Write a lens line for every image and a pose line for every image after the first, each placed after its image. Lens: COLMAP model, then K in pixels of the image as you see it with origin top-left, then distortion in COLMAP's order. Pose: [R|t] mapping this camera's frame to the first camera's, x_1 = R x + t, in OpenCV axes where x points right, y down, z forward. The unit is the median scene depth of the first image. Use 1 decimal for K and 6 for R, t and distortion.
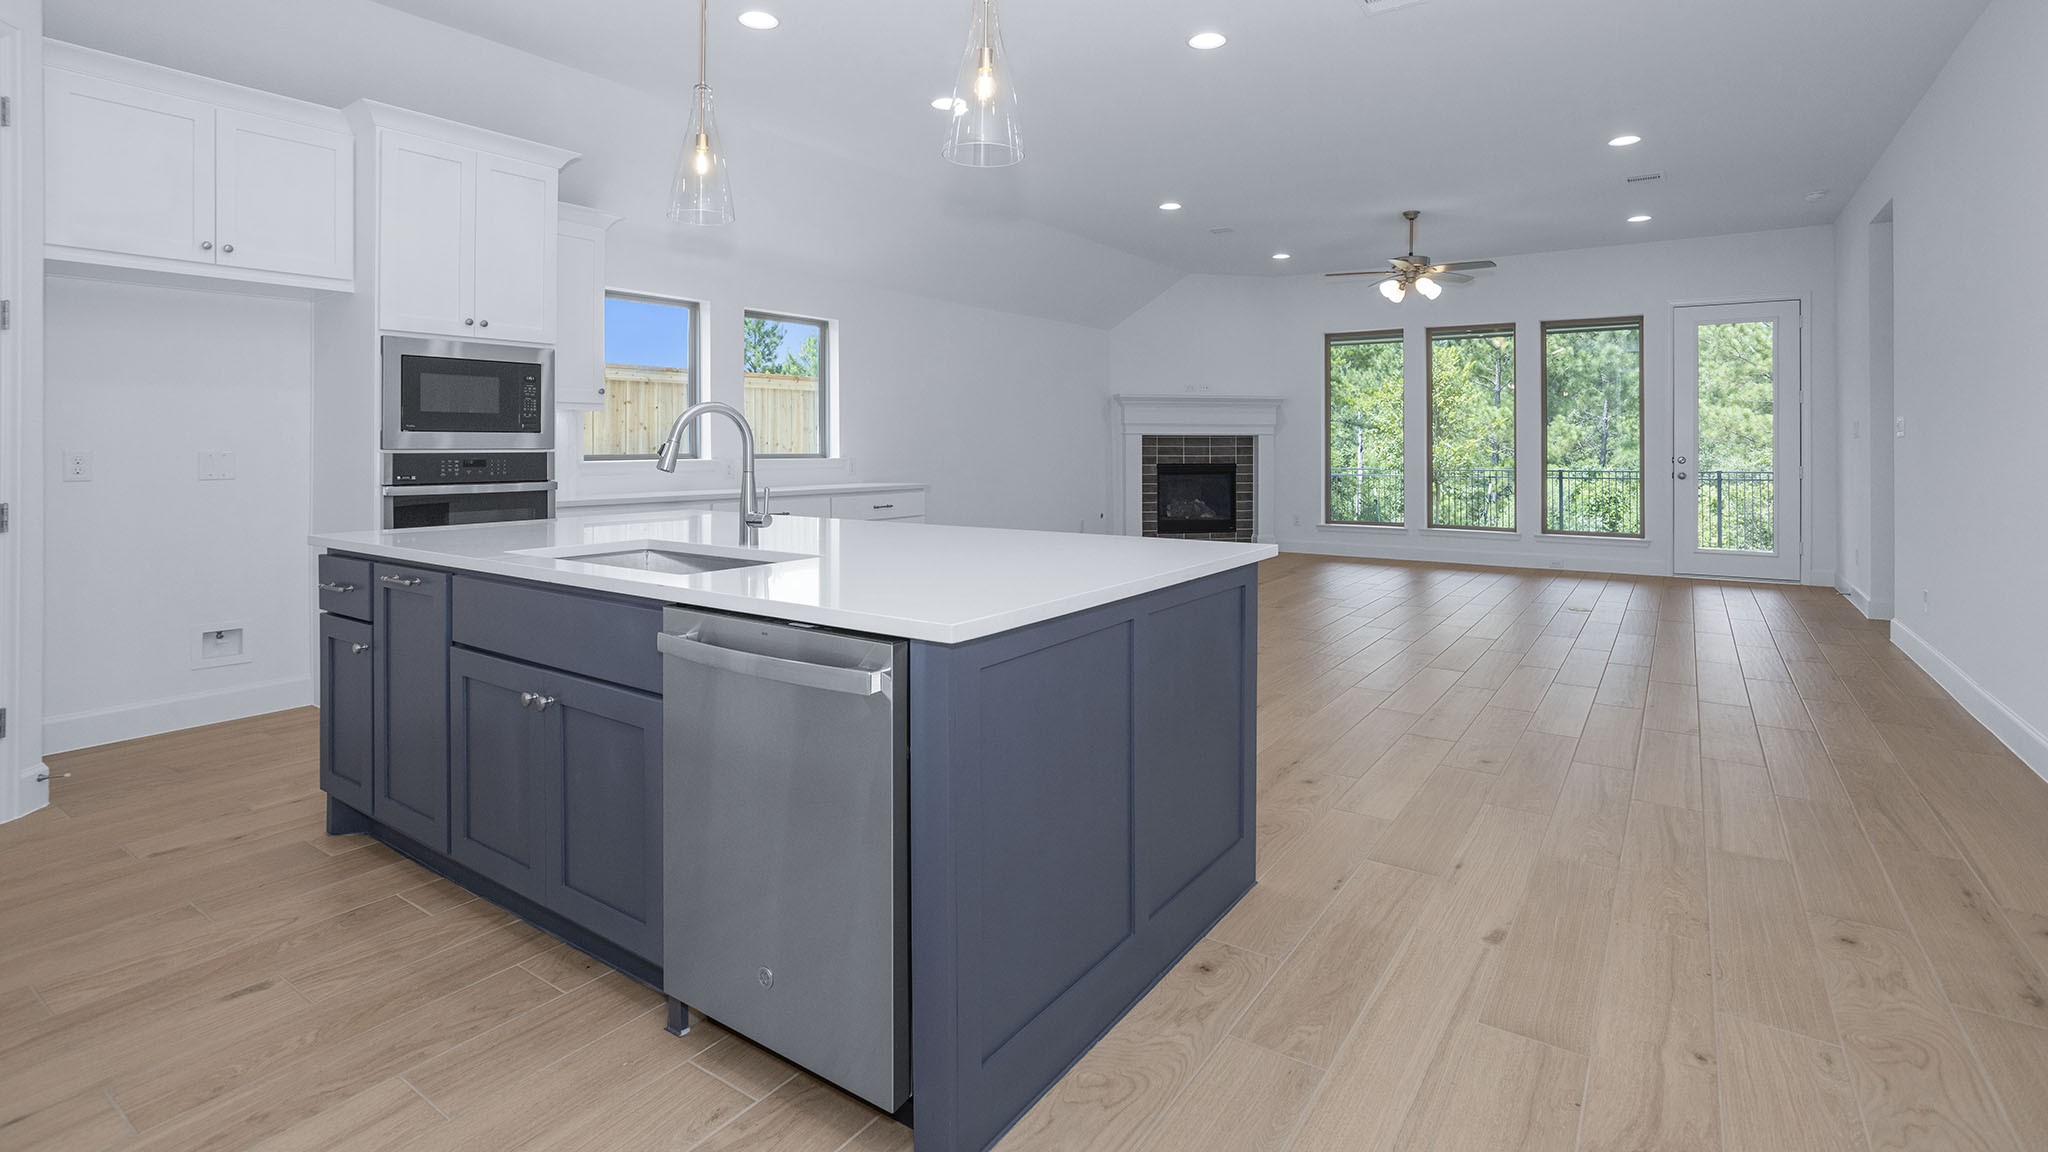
lens RADIAL K [[950.9, 0, 1057.8], [0, 950.9, 438.8], [0, 0, 1]] dist [-0.012365, 0.000629]
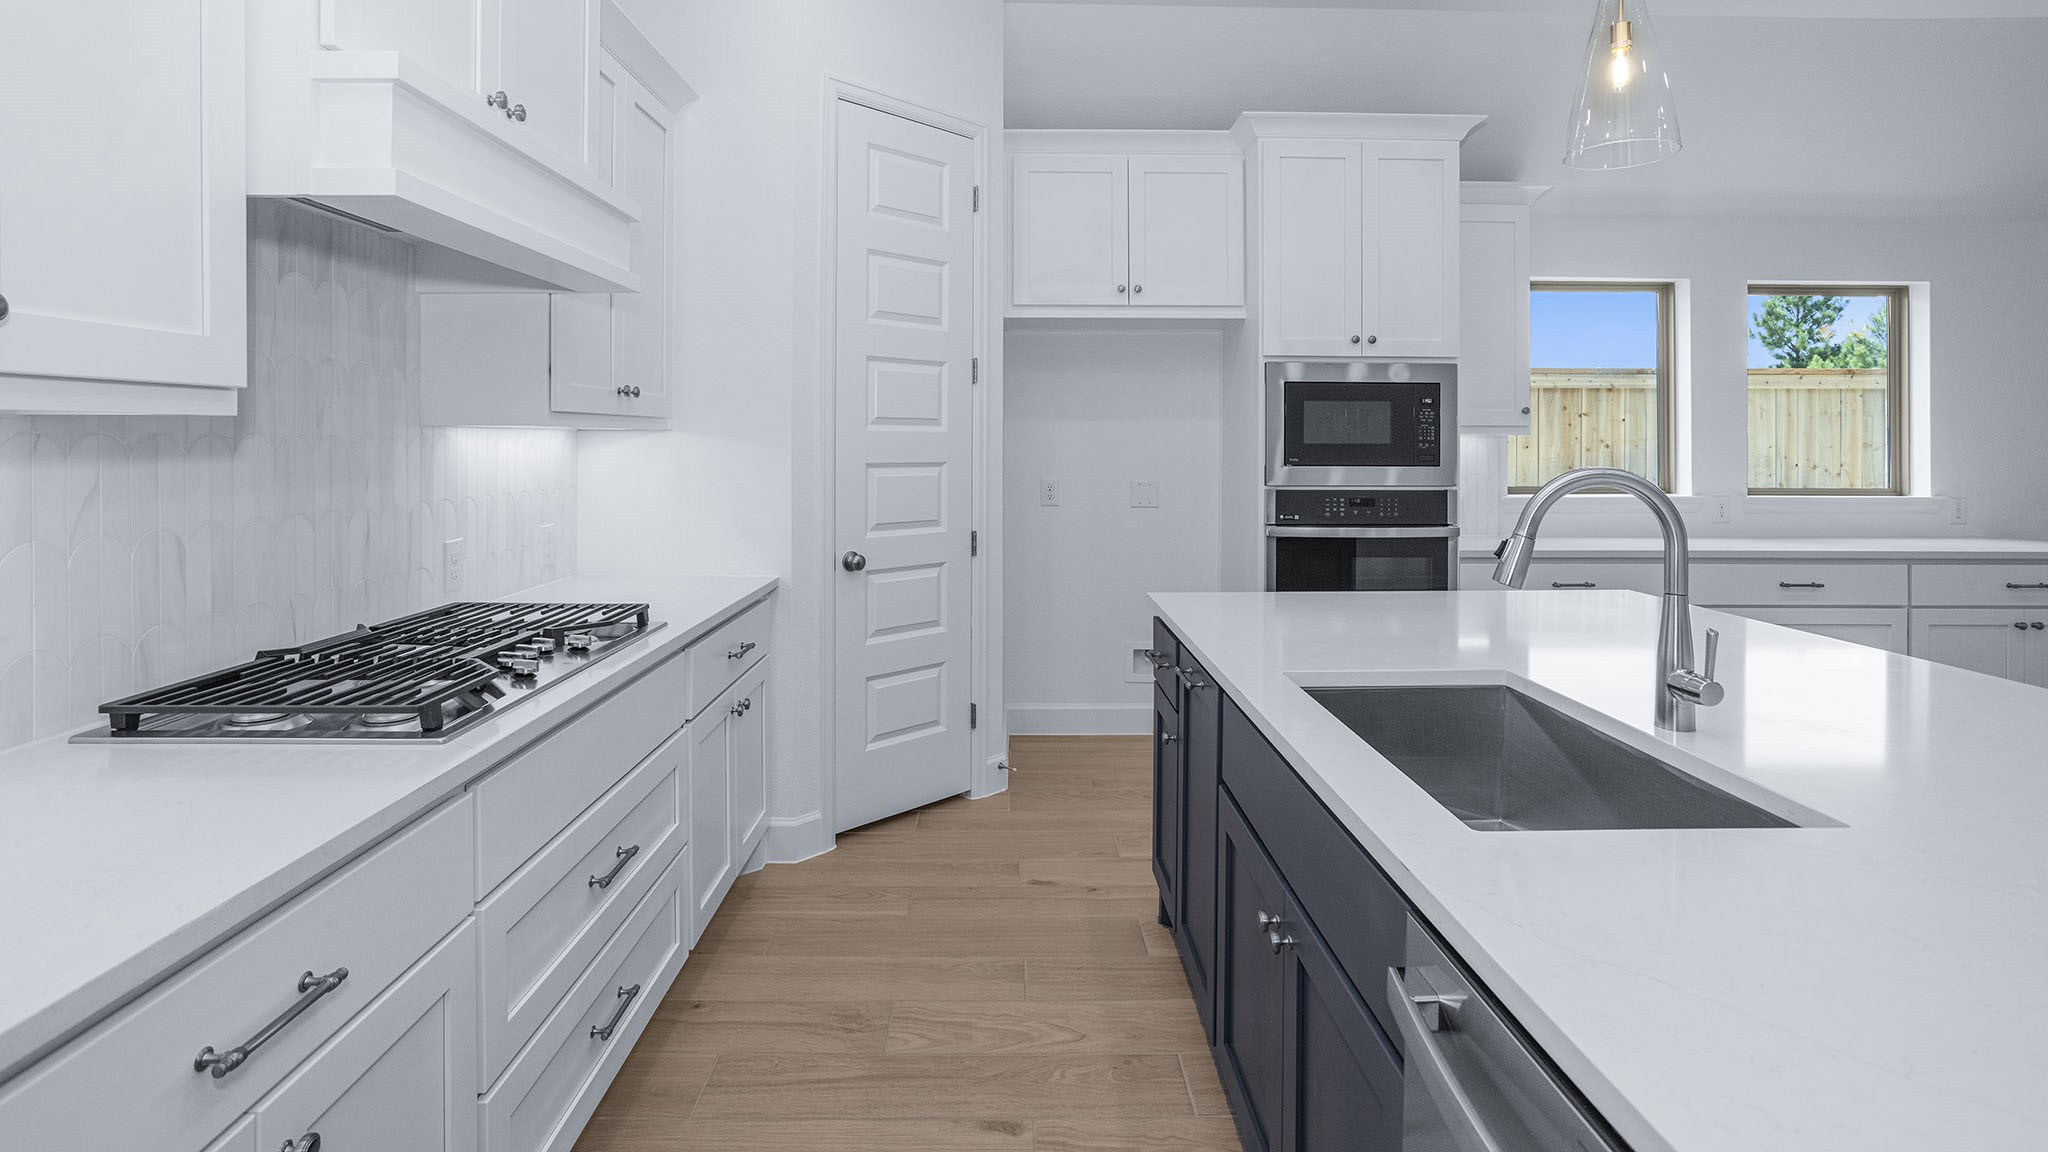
lens RADIAL K [[950.9, 0, 1057.8], [0, 950.9, 438.8], [0, 0, 1]] dist [-0.012365, 0.000629]
pose [[0.554399, 0.015713, -0.832102, -0.027113], [-0.005963, 0.999871, 0.014908, -0.023910], [0.832229, -0.003303, 0.554422, 0.158456]]
